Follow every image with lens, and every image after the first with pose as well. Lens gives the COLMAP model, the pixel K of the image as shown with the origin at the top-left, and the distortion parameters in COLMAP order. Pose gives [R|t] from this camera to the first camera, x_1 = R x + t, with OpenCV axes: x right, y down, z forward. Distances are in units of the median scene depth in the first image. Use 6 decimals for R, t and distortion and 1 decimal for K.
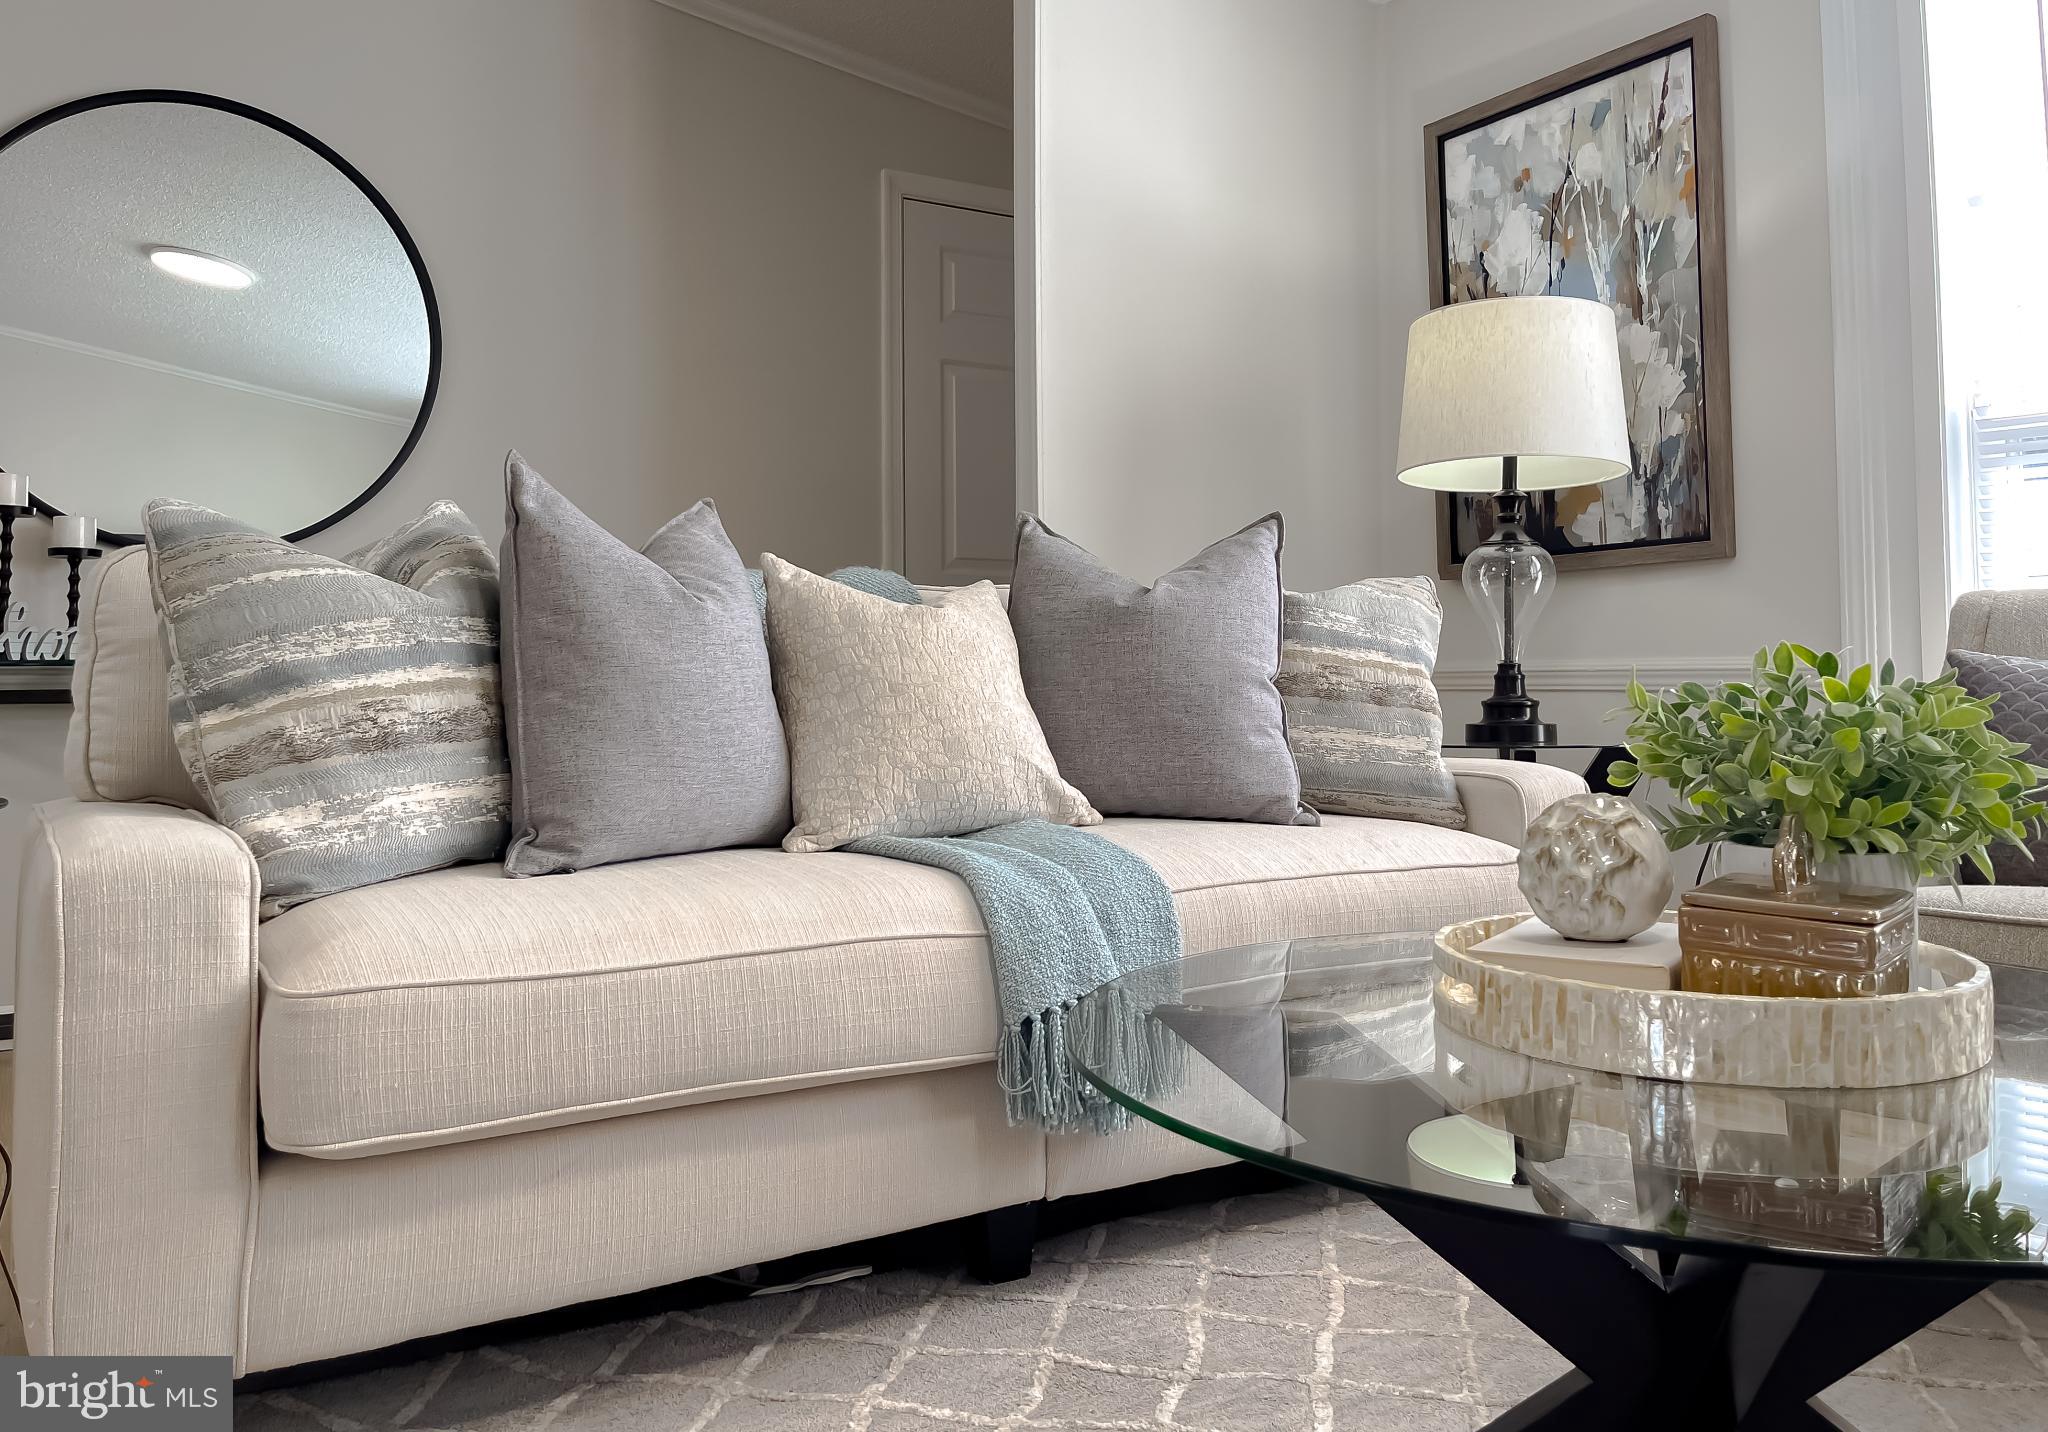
lens RADIAL K [[1588.0, 0, 1048.9], [0, 1588.0, 603.2], [0, 0, 1]] dist [0.040356, -0.023780]
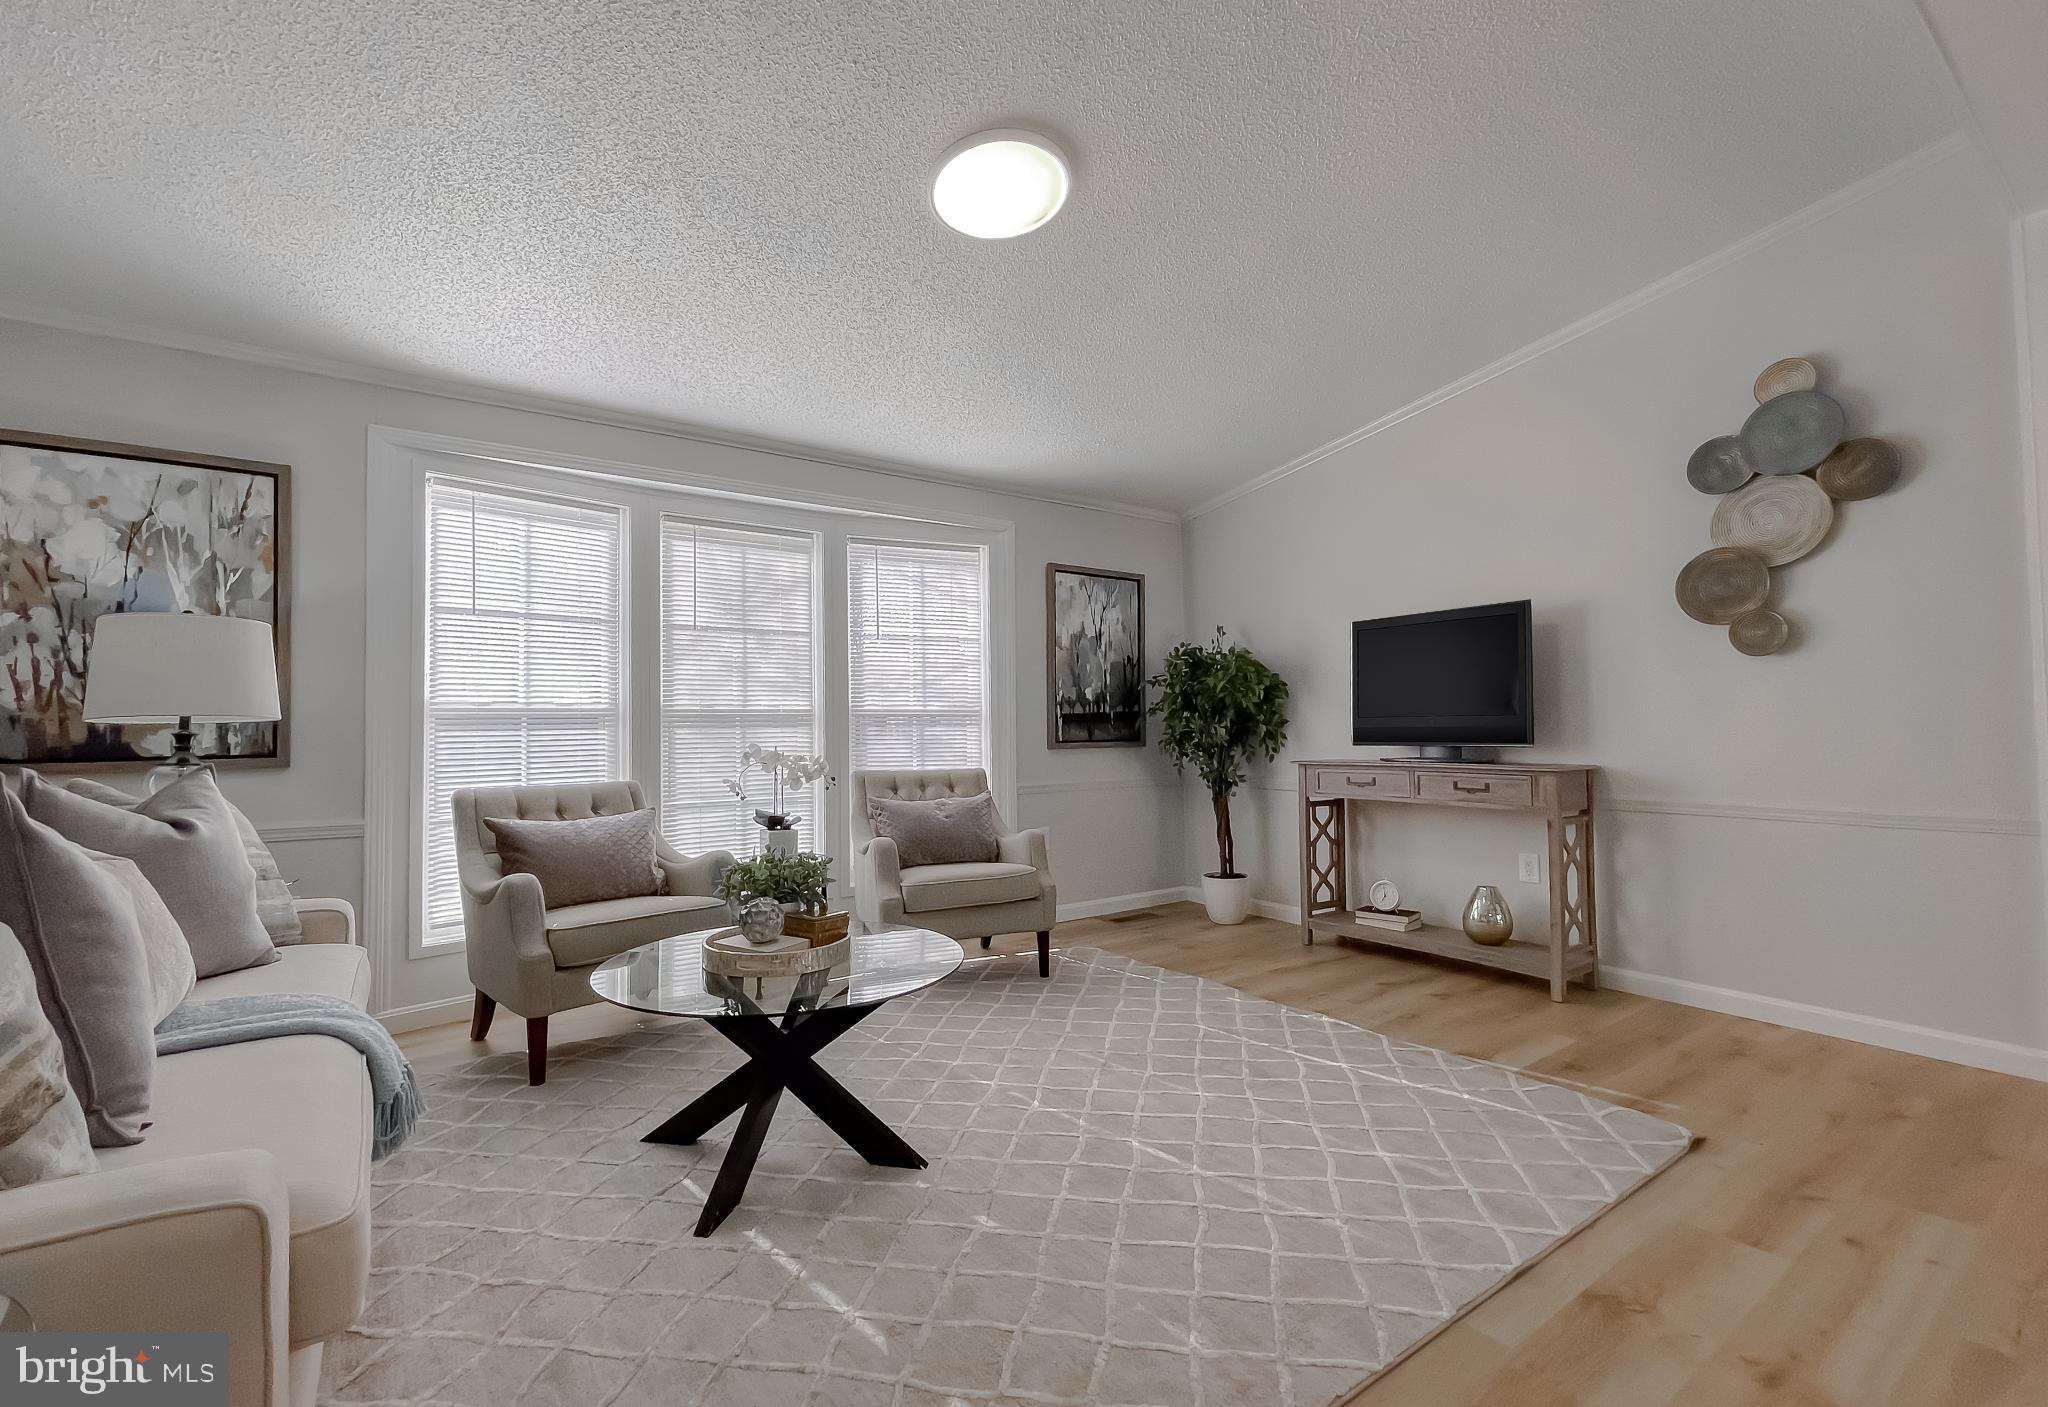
lens RADIAL K [[864.2, 0, 1014.5], [0, 864.2, 709.1], [0, 0, 1]] dist [0.000463, -0.000141]
pose [[-0.036913, 0.034710, 0.998716, -0.621058], [-0.038459, 0.998607, -0.036127, -0.096117], [-0.998578, -0.039743, -0.035527, 0.222546]]
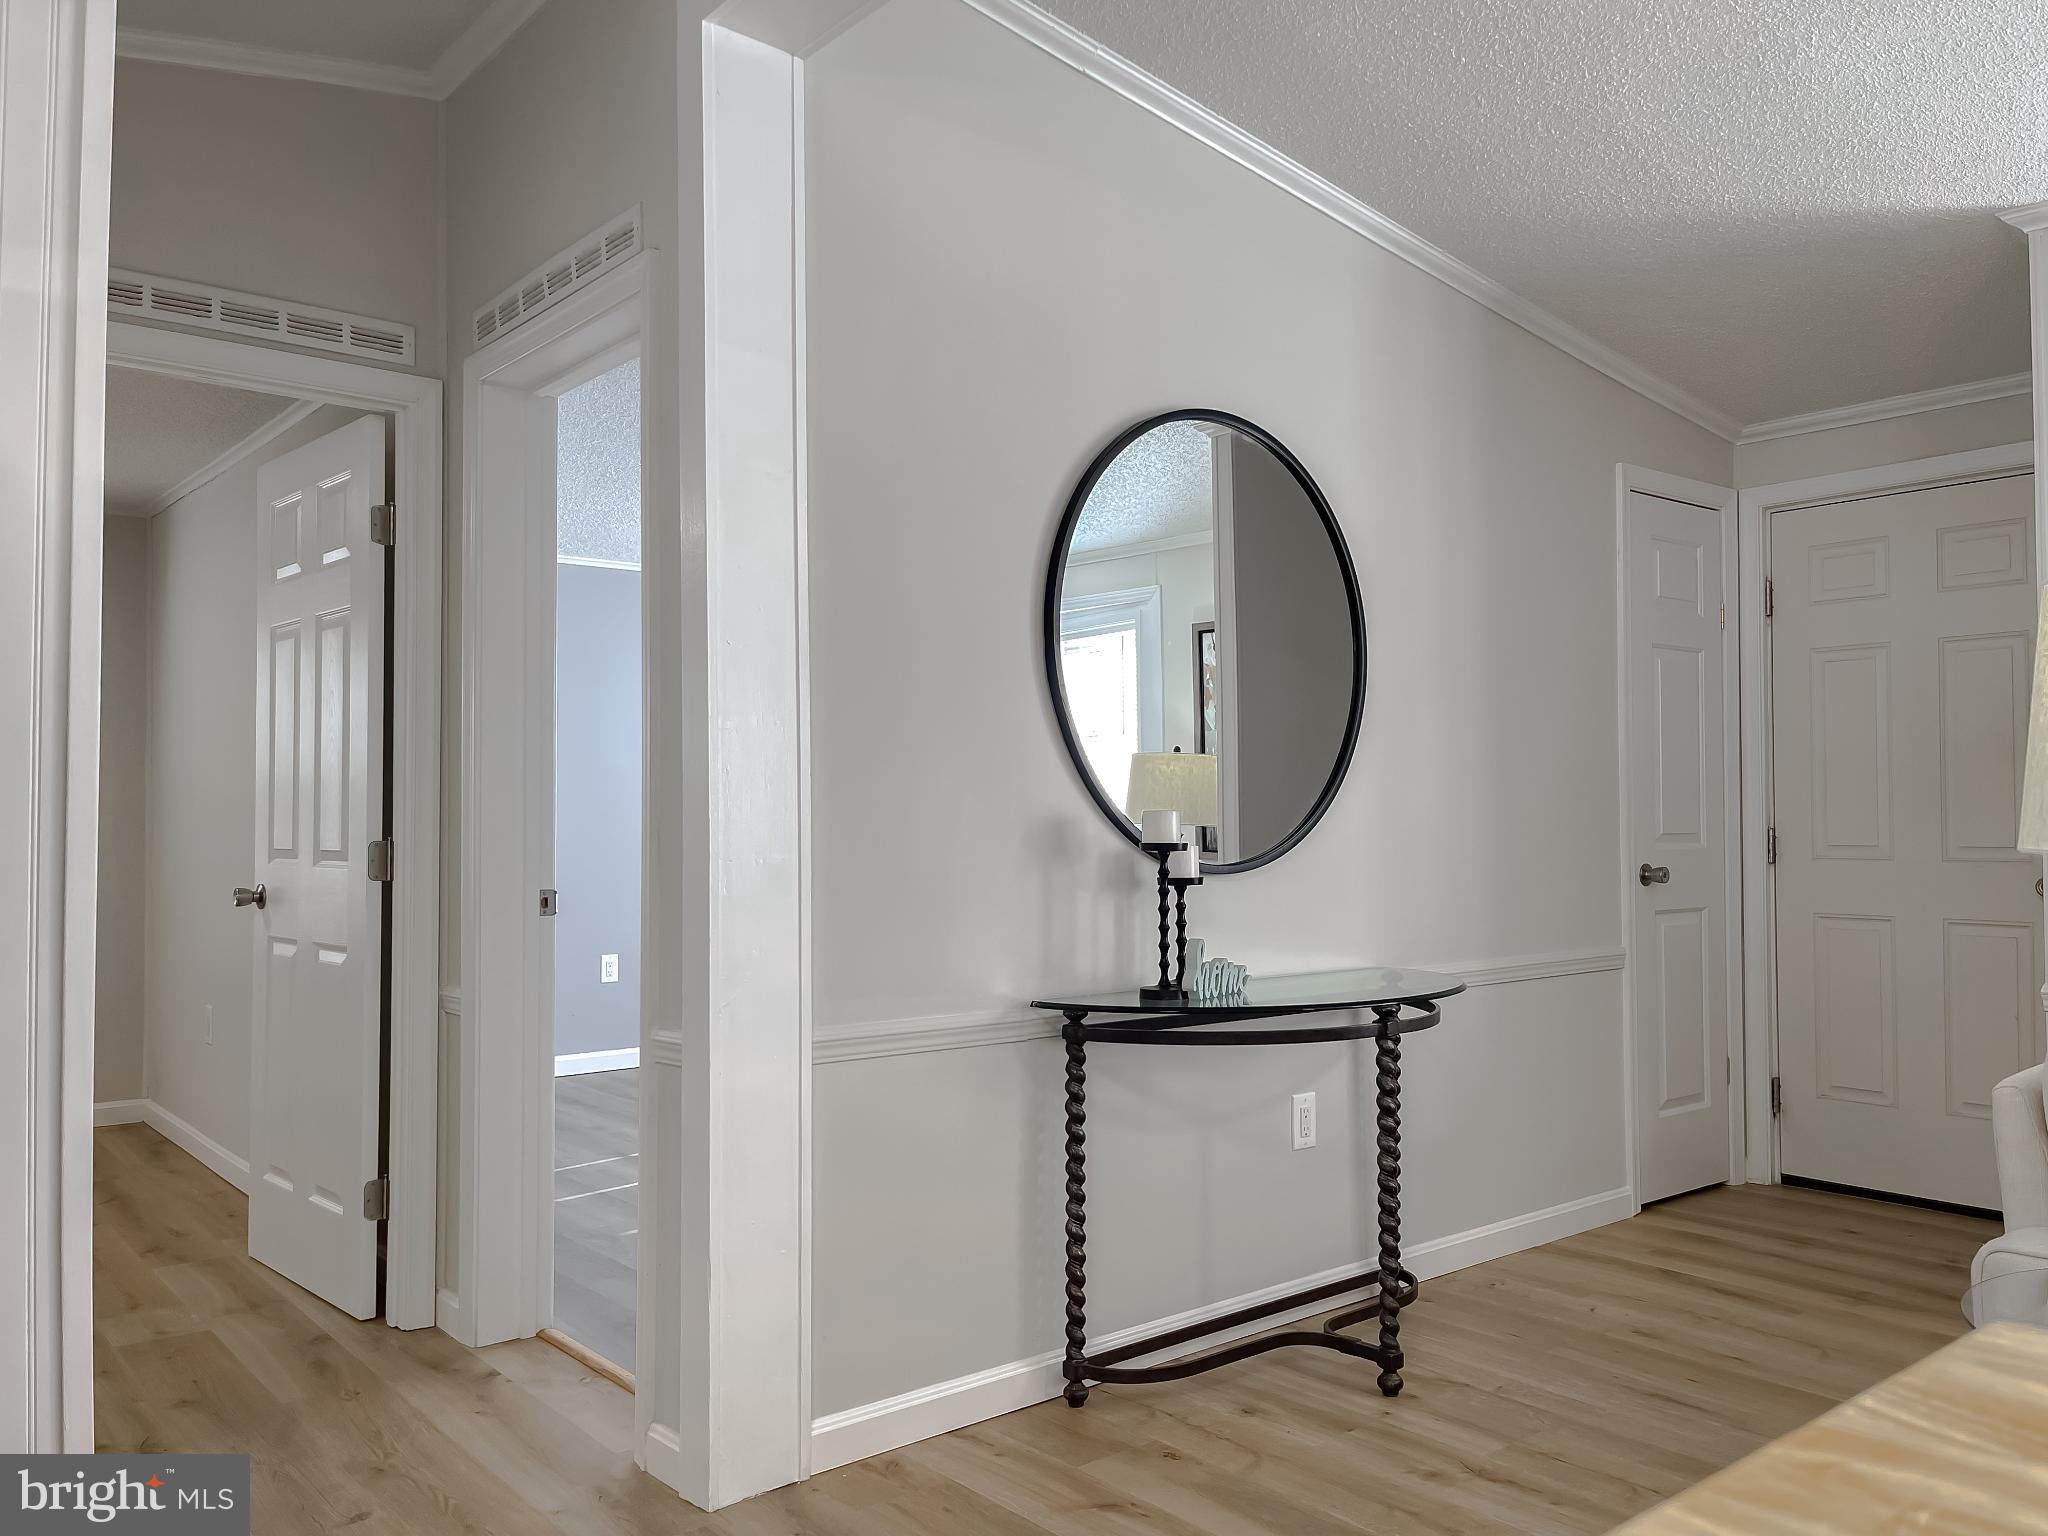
lens RADIAL K [[1588.9, 0, 1059.7], [0, 1588.9, 784.0], [0, 0, 1]] dist [0.024237, -0.000946]
pose [[0.990364, 0.005875, 0.138363, -0.962641], [-0.009265, 0.999672, 0.023865, -0.135211], [-0.138178, -0.024916, 0.990094, 0.030218]]
